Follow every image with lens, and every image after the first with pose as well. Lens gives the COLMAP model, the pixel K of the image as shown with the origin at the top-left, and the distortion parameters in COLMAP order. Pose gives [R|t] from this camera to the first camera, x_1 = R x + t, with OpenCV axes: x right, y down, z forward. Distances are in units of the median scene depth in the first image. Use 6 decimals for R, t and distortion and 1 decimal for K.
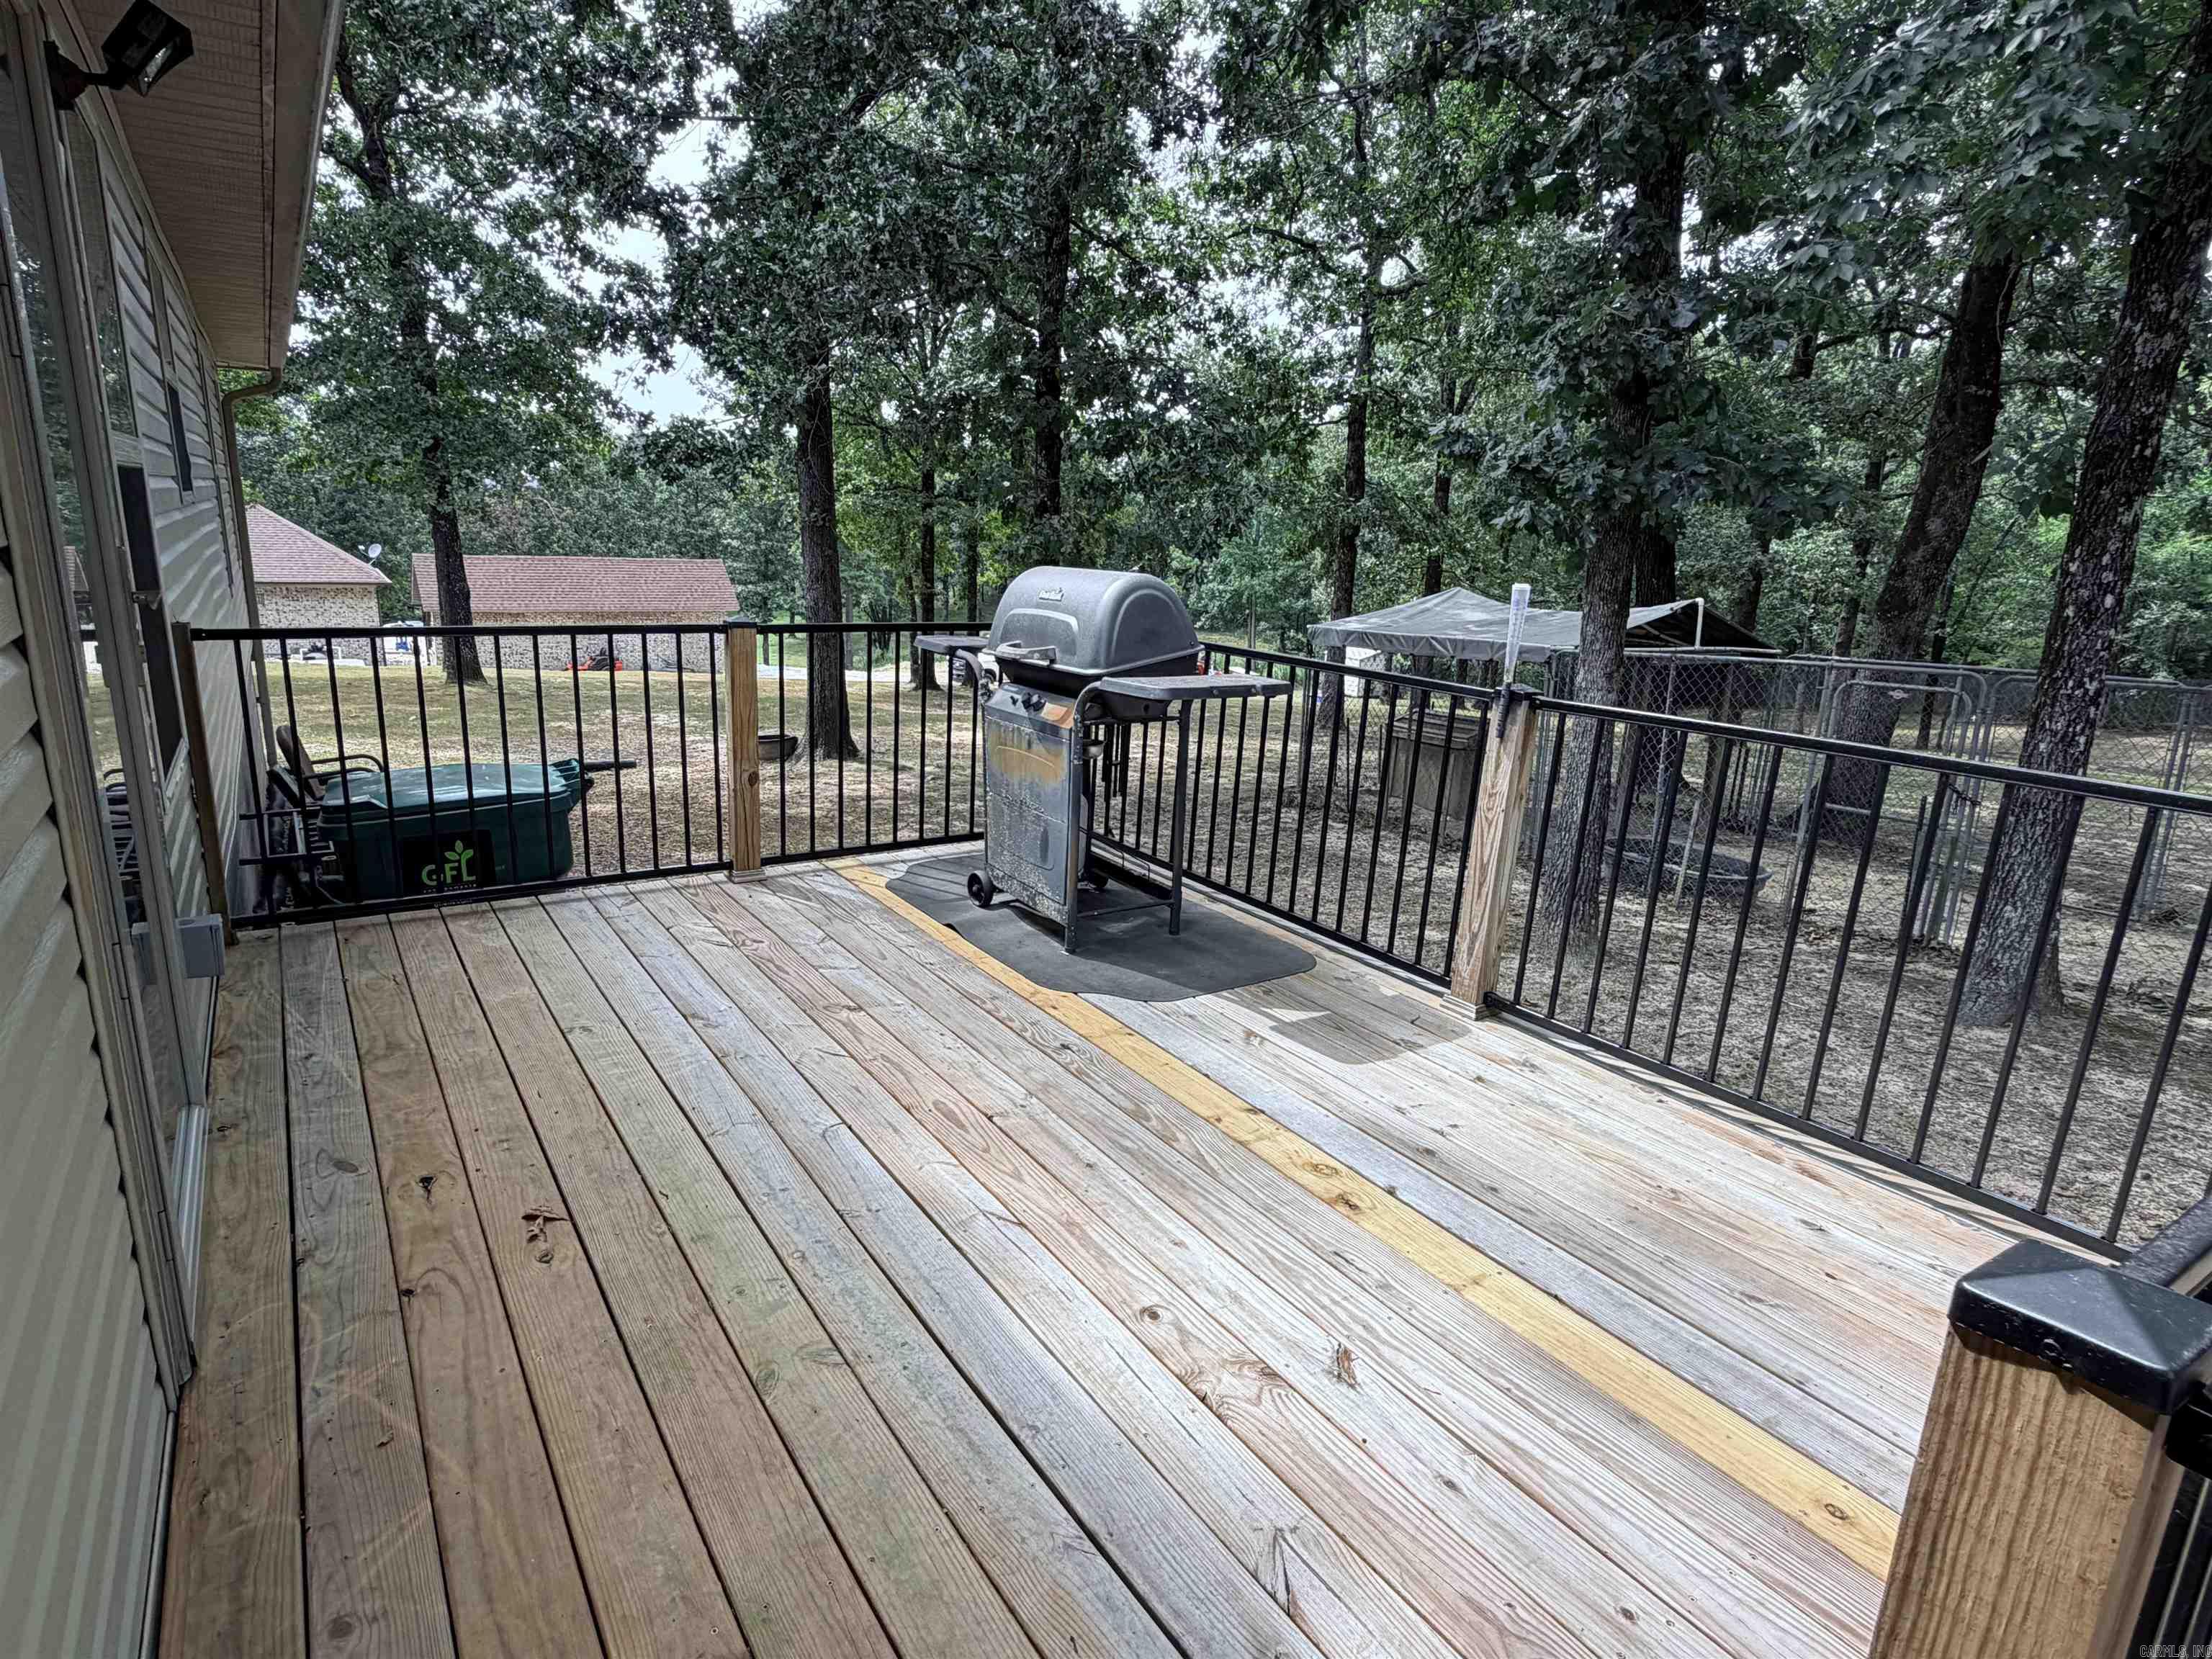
lens RADIAL K [[1214.8, 0, 1099.9], [0, 1214.8, 832.3], [0, 0, 1]] dist [0.002491, 0.000876]
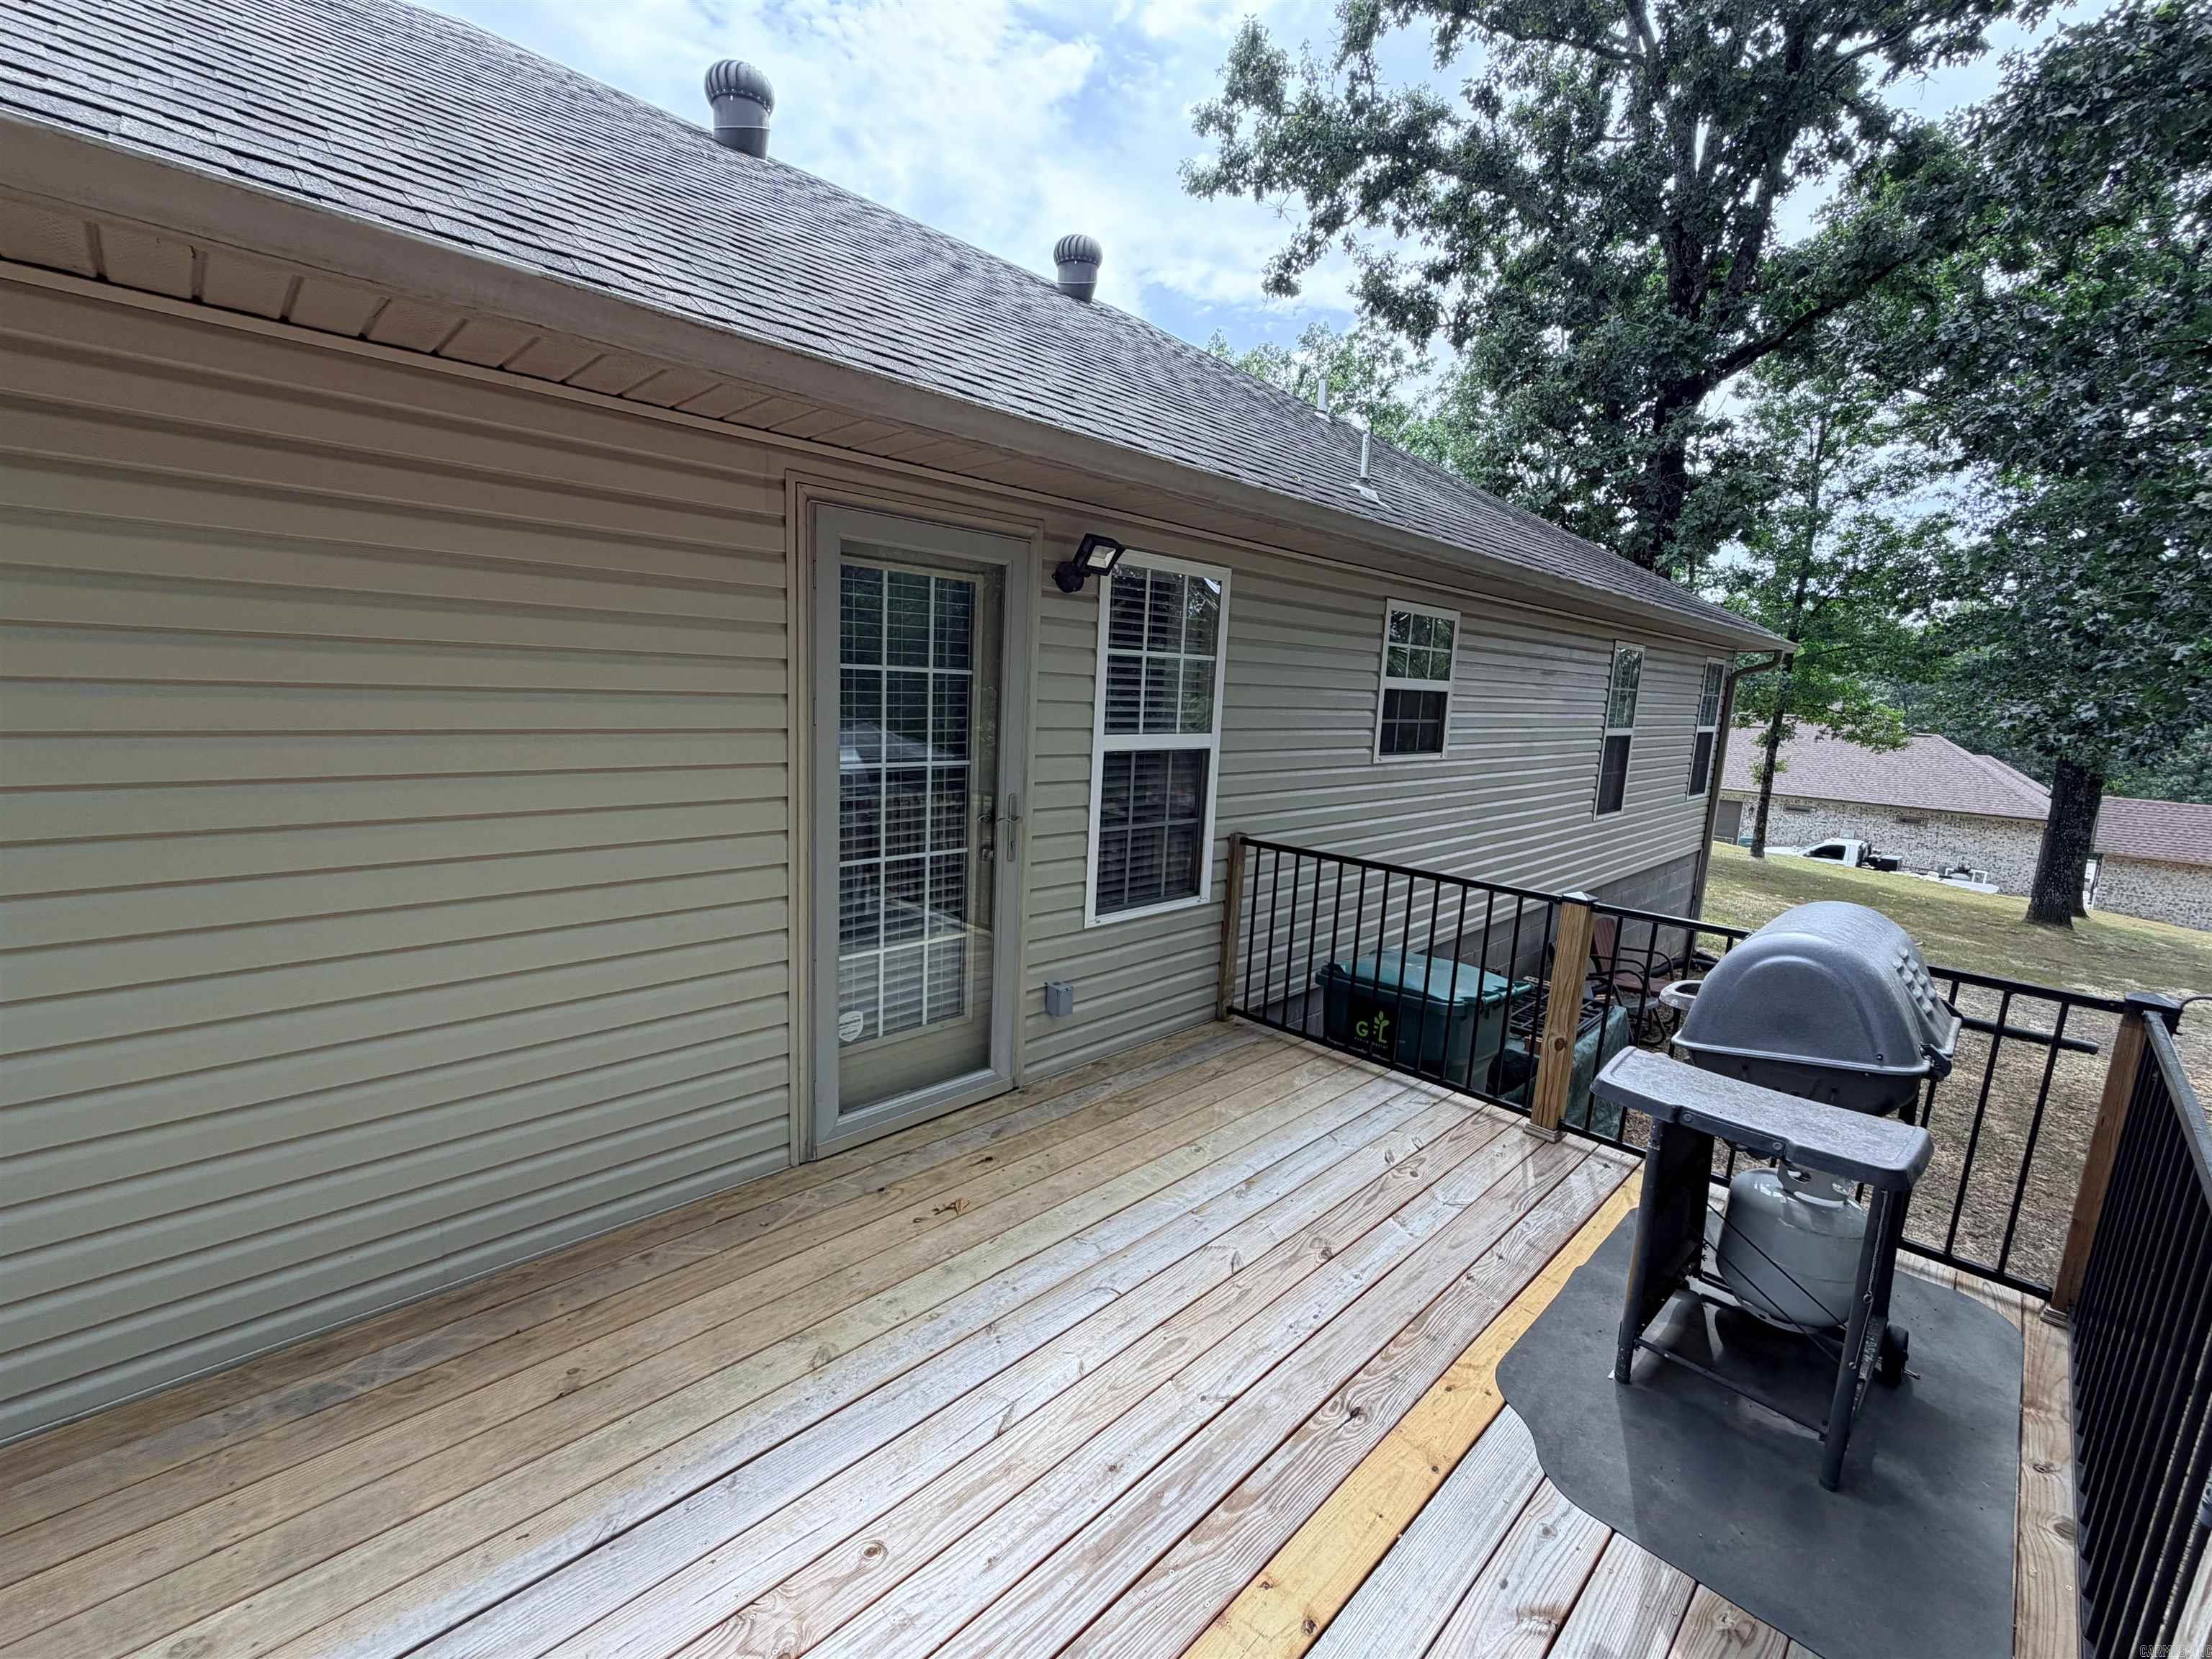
lens RADIAL K [[947.6, 0, 1103.7], [0, 947.6, 848.7], [0, 0, 1]] dist [0.001049, 0.000597]
pose [[0.196832, 0.142153, -0.970077, 0.435423], [-0.281625, 0.955933, 0.082938, -0.176797], [0.939119, 0.256873, 0.228192, 0.446574]]
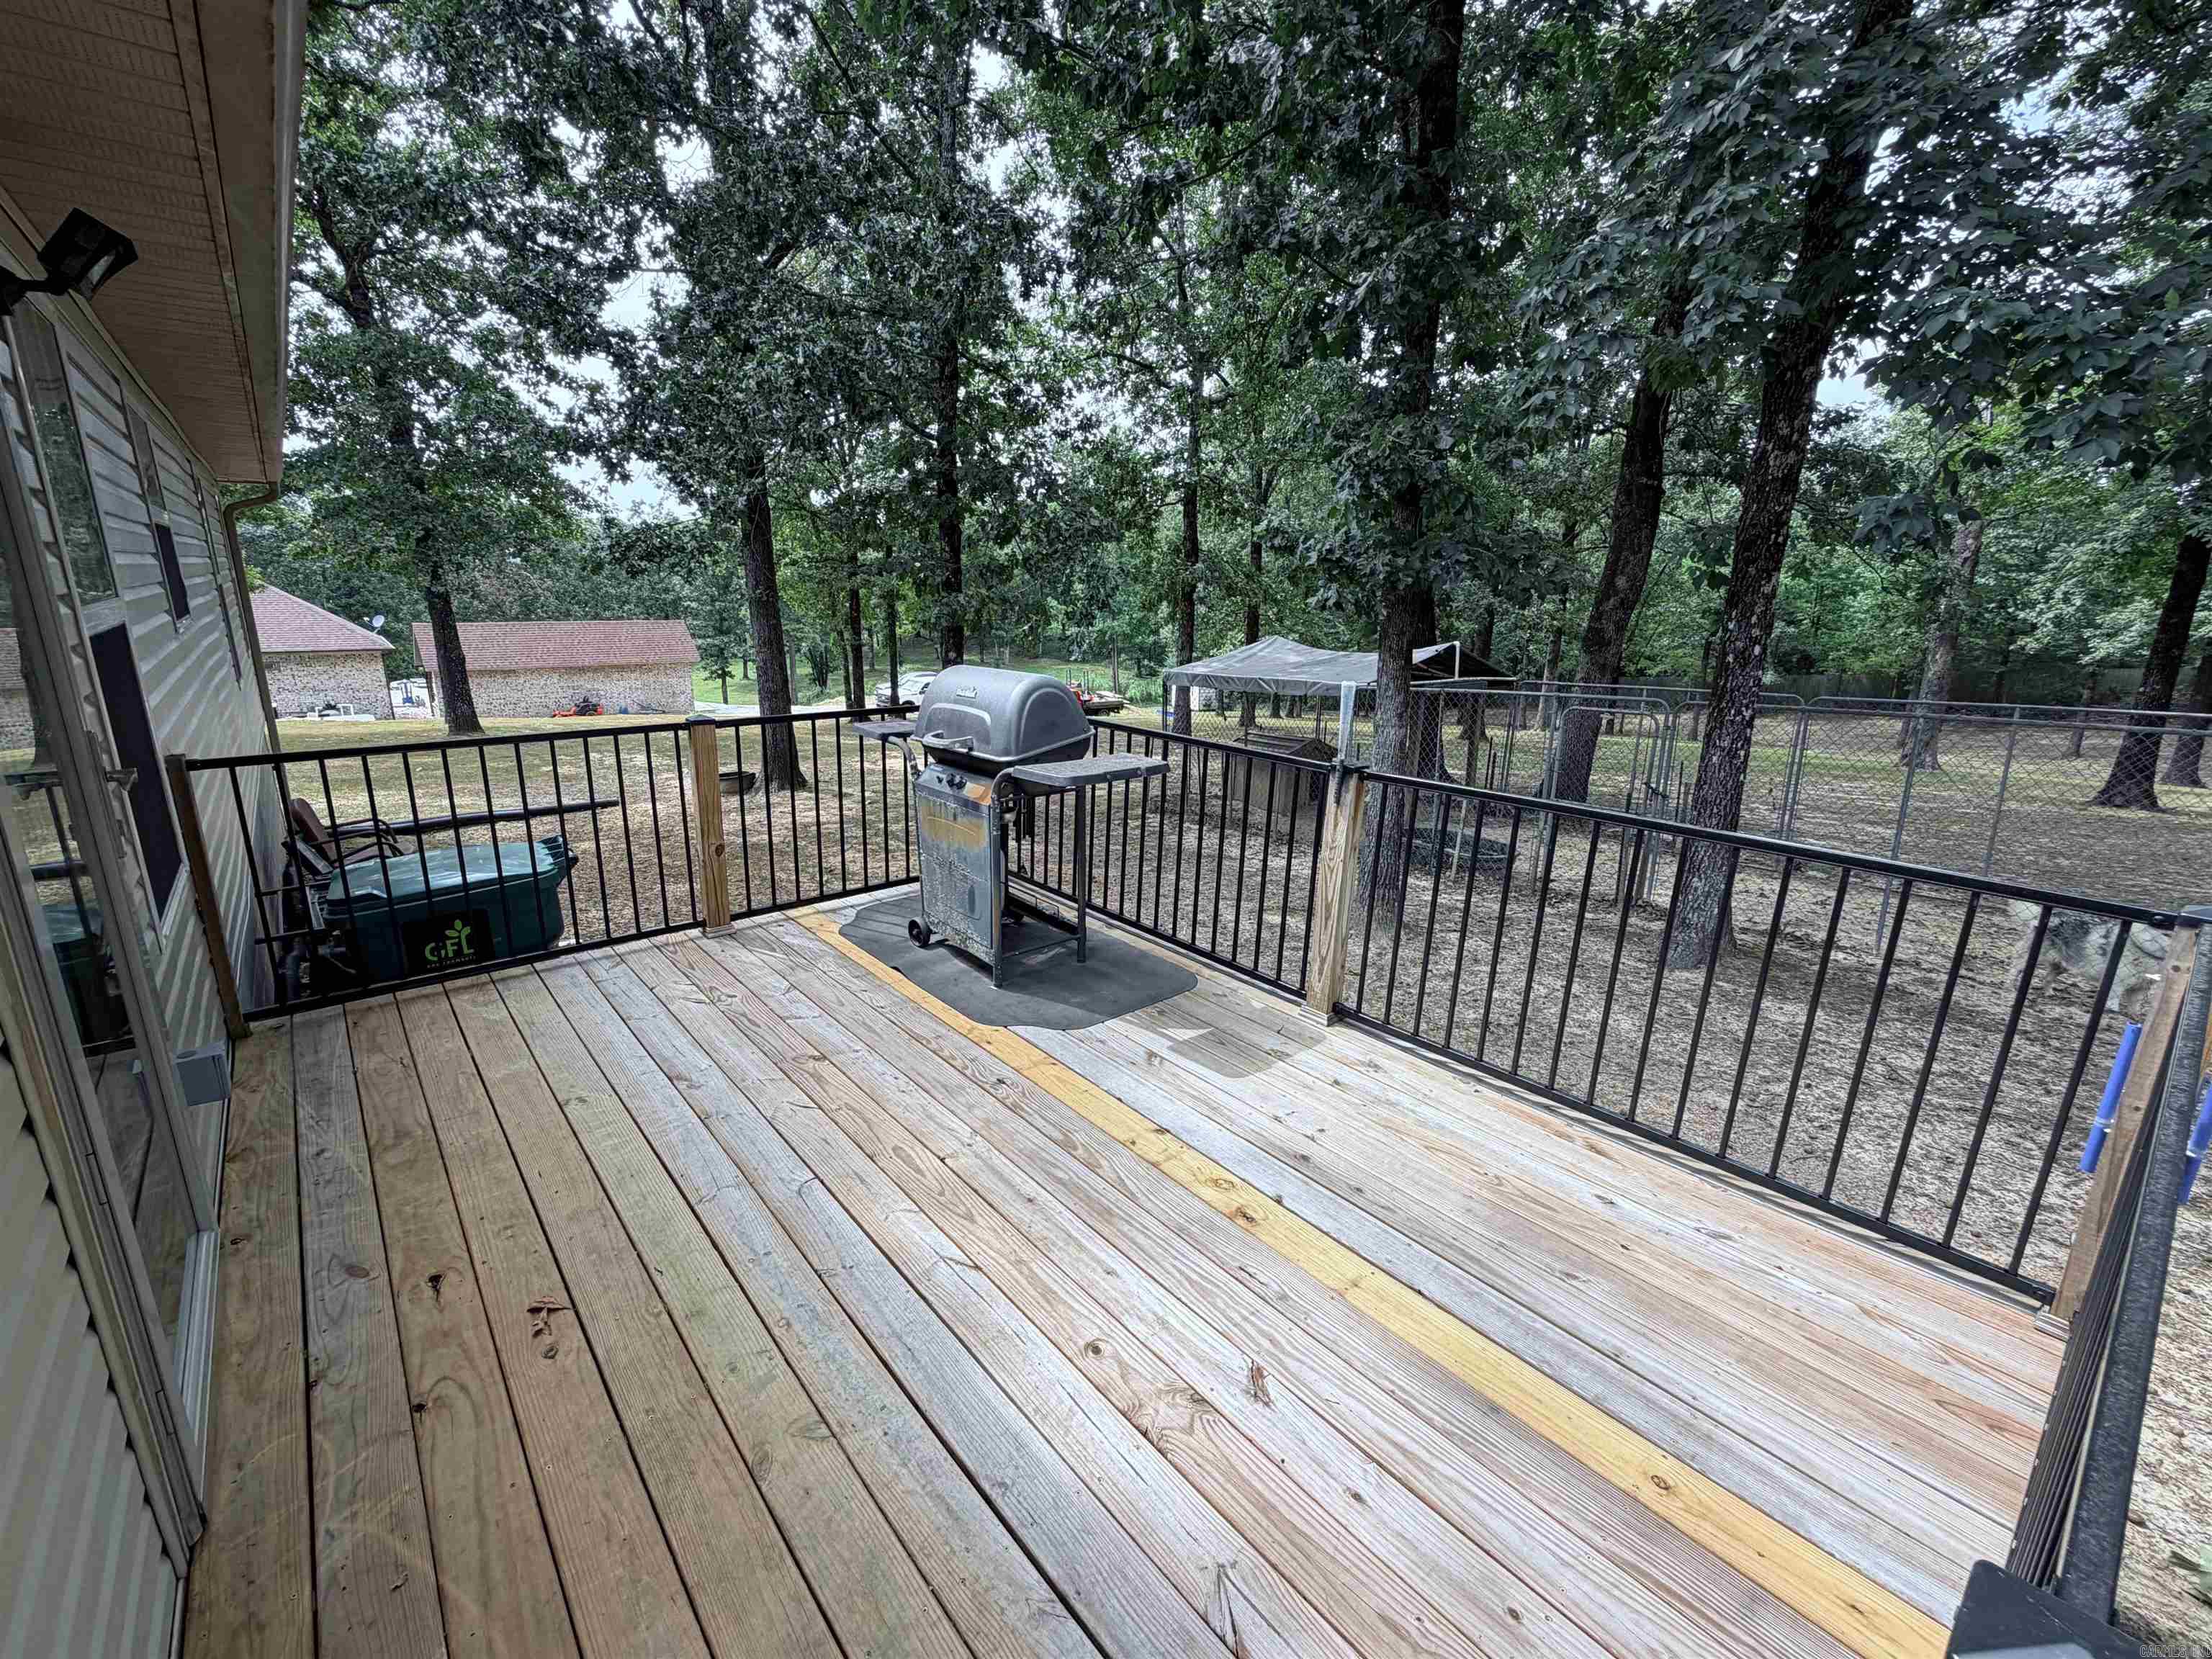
lens RADIAL K [[947.6, 0, 1102.8], [0, 947.6, 828.7], [0, 0, 1]] dist [0.001049, 0.000597]
pose [[0.993262, -0.052728, 0.103204, -0.009417], [0.051544, 0.998571, 0.014108, -0.064243], [-0.103801, -0.008693, 0.994560, 0.047073]]
